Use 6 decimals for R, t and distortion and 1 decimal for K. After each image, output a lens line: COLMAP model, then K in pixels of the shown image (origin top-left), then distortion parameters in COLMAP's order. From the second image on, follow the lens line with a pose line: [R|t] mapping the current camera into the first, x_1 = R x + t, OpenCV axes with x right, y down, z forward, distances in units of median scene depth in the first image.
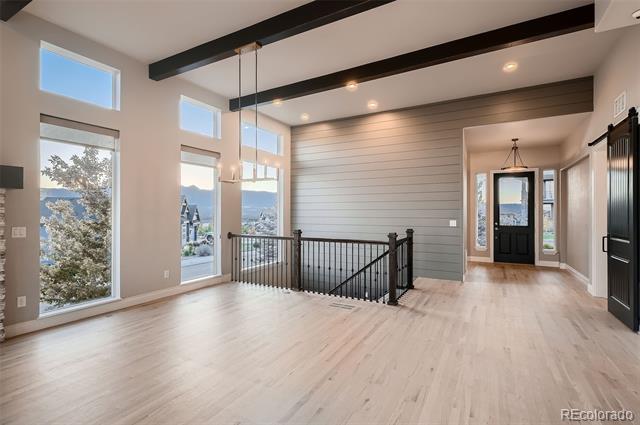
lens RADIAL K [[313.2, 0, 331.6], [0, 313.2, 212.3], [0, 0, 1]] dist [0.020030, -0.002988]
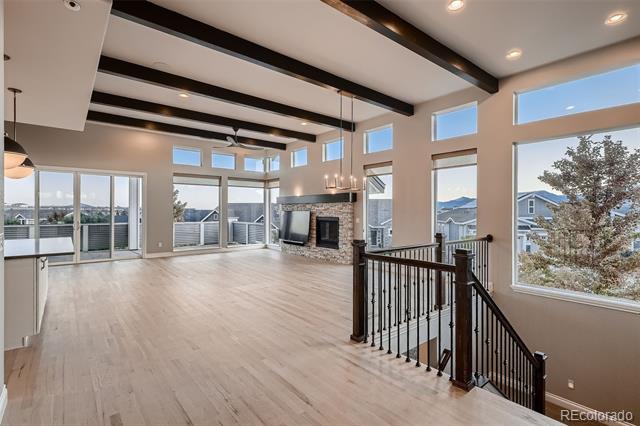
lens RADIAL K [[313.2, 0, 316.8], [0, 313.2, 217.6], [0, 0, 1]] dist [0.020030, -0.002988]
pose [[-0.400745, 0.021828, -0.915929, 0.708987], [-0.000461, 0.999711, 0.024026, -0.006697], [0.916189, 0.010051, -0.400620, 0.947000]]
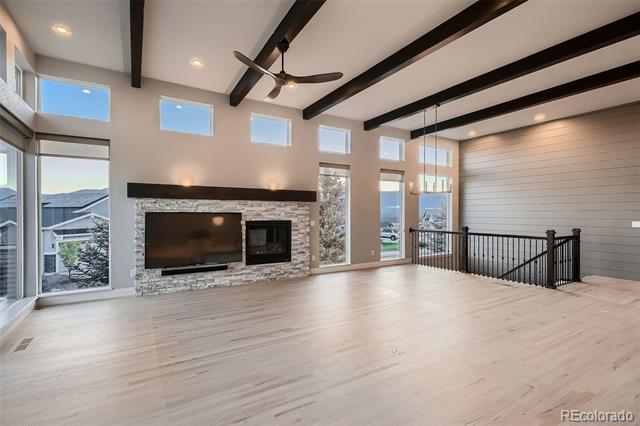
lens RADIAL K [[313.2, 0, 317.9], [0, 313.2, 213.5], [0, 0, 1]] dist [0.020030, -0.002988]
pose [[0.854460, 0.001057, -0.519516, 0.046599], [-0.000180, 0.999998, 0.001739, -0.001189], [0.519517, -0.001392, 0.854459, -0.421959]]
